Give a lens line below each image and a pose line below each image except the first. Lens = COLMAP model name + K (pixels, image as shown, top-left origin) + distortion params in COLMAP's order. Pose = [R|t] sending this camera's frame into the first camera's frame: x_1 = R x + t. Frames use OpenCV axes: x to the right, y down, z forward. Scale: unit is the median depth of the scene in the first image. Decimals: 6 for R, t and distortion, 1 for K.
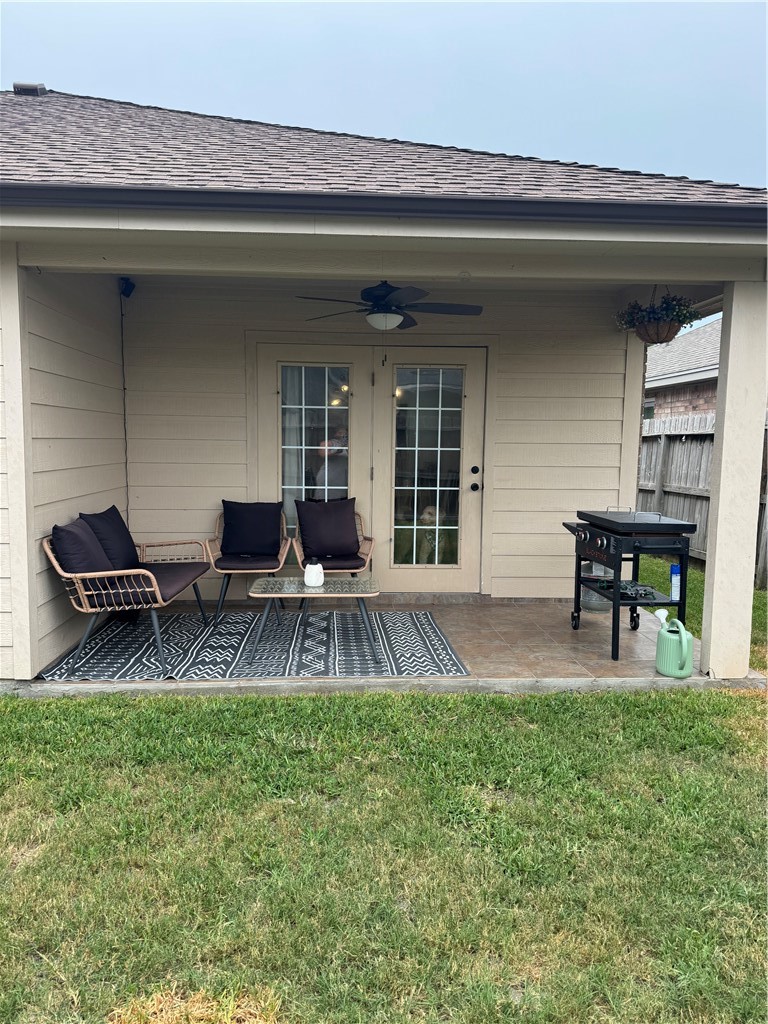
lens RADIAL K [[724.6, 0, 379.6], [0, 724.6, 512.4], [0, 0, 1]] dist [0.039797, -0.019236]
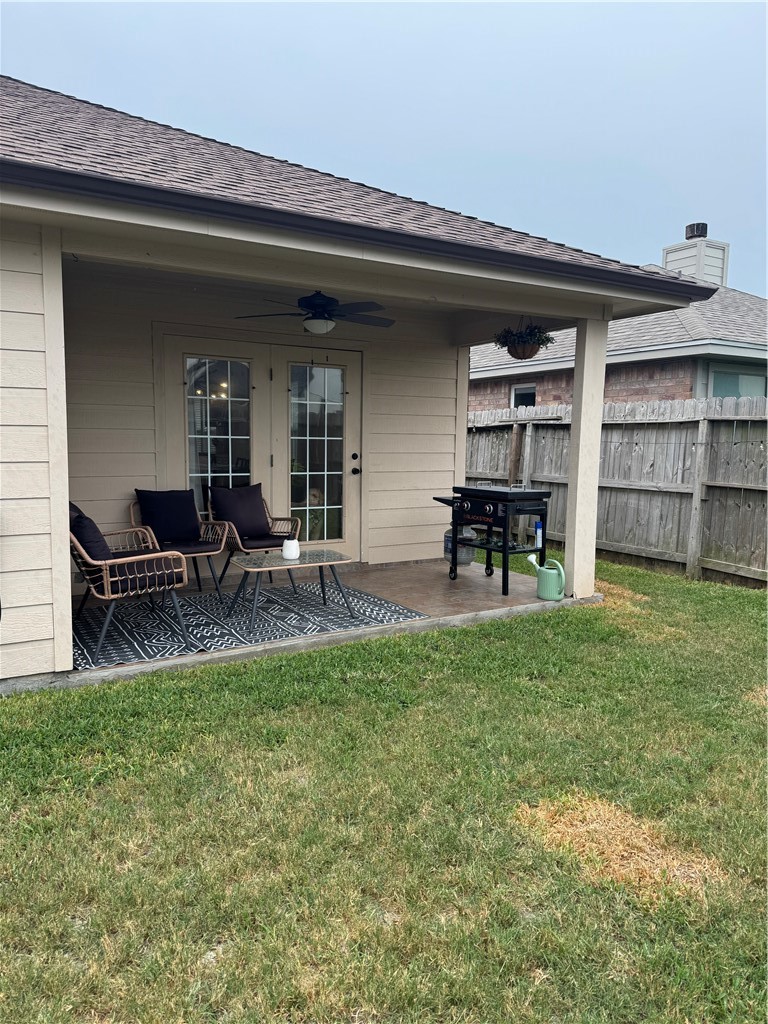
lens RADIAL K [[724.6, 0, 386.0], [0, 724.6, 515.4], [0, 0, 1]] dist [0.039797, -0.019236]
pose [[0.879553, -0.052212, 0.472928, -0.494638], [0.046209, 0.998636, 0.024311, 0.013332], [-0.473552, 0.000470, 0.880766, -0.066677]]
